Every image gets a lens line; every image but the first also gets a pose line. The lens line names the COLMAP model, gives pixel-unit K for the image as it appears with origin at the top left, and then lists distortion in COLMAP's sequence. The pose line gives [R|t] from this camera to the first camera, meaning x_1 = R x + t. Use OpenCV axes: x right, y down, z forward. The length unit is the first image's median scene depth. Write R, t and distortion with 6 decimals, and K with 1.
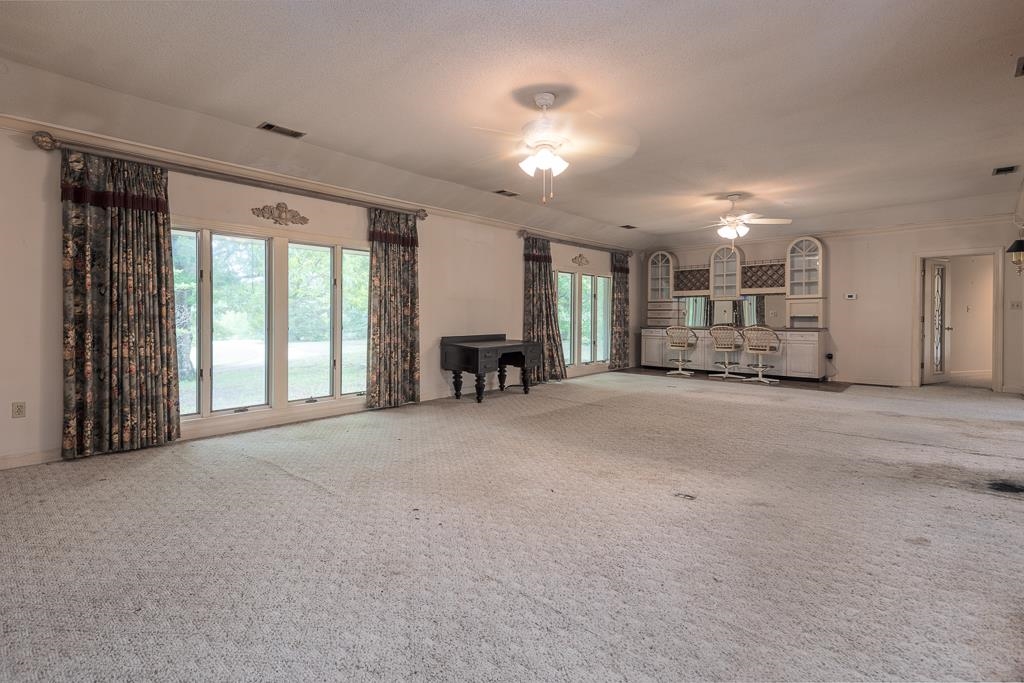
lens RADIAL K [[493.7, 0, 497.7], [0, 493.7, 322.1], [0, 0, 1]] dist [0.053342, -0.020741]
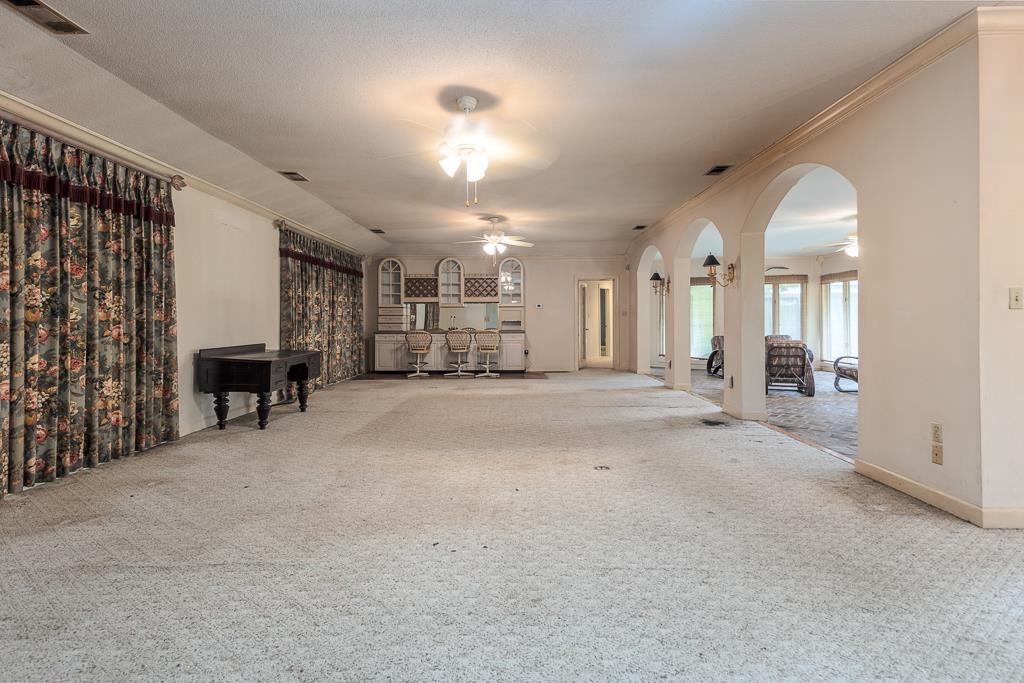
lens RADIAL K [[498.6, 0, 514.0], [0, 498.6, 321.2], [0, 0, 1]] dist [0.038285, 0.000057]
pose [[0.736268, -0.002855, 0.676684, -0.279467], [0.011887, 0.999891, -0.008715, -0.000655], [-0.676586, 0.014460, 0.736222, 0.110593]]
